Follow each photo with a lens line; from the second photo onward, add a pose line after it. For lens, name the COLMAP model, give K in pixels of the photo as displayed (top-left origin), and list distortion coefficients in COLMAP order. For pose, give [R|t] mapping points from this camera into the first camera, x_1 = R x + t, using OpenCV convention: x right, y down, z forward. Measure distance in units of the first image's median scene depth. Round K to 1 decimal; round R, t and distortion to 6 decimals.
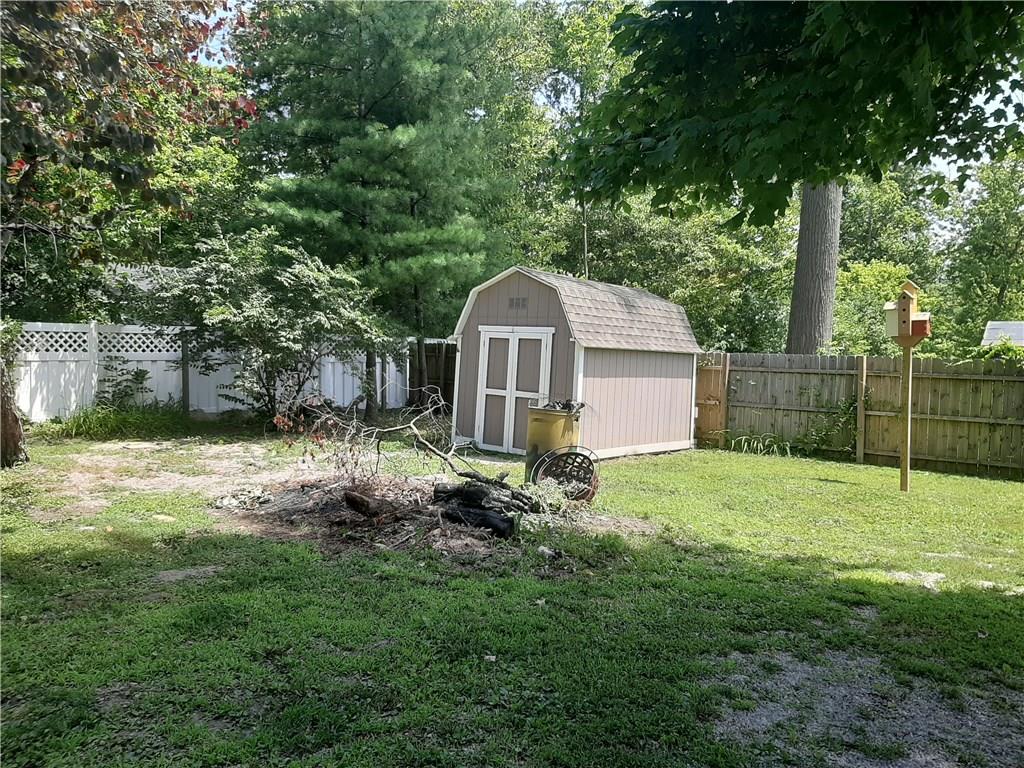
lens RADIAL K [[791.3, 0, 514.0], [0, 791.3, 383.2], [0, 0, 1]] dist [0.057572, -0.112621]
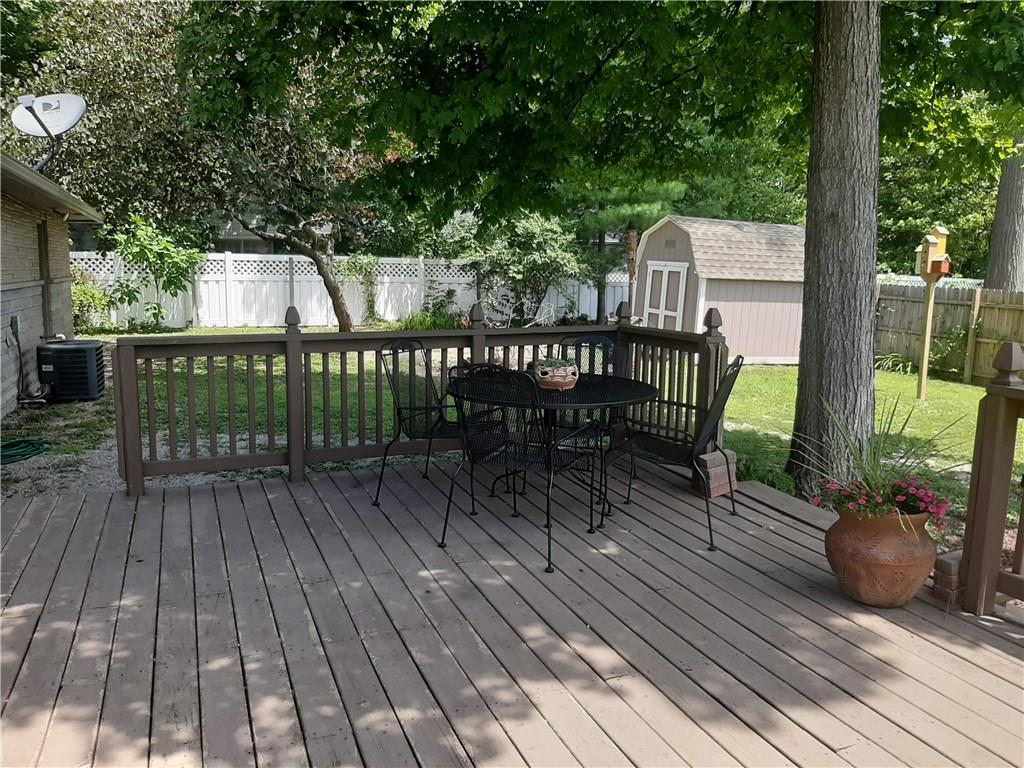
lens RADIAL K [[791.3, 0, 510.3], [0, 791.3, 386.2], [0, 0, 1]] dist [0.057572, -0.112621]
pose [[0.880996, 0.075980, -0.466982, 0.393963], [-0.028699, 0.993785, 0.107549, 0.000705], [0.472252, -0.081348, 0.877702, -0.306817]]
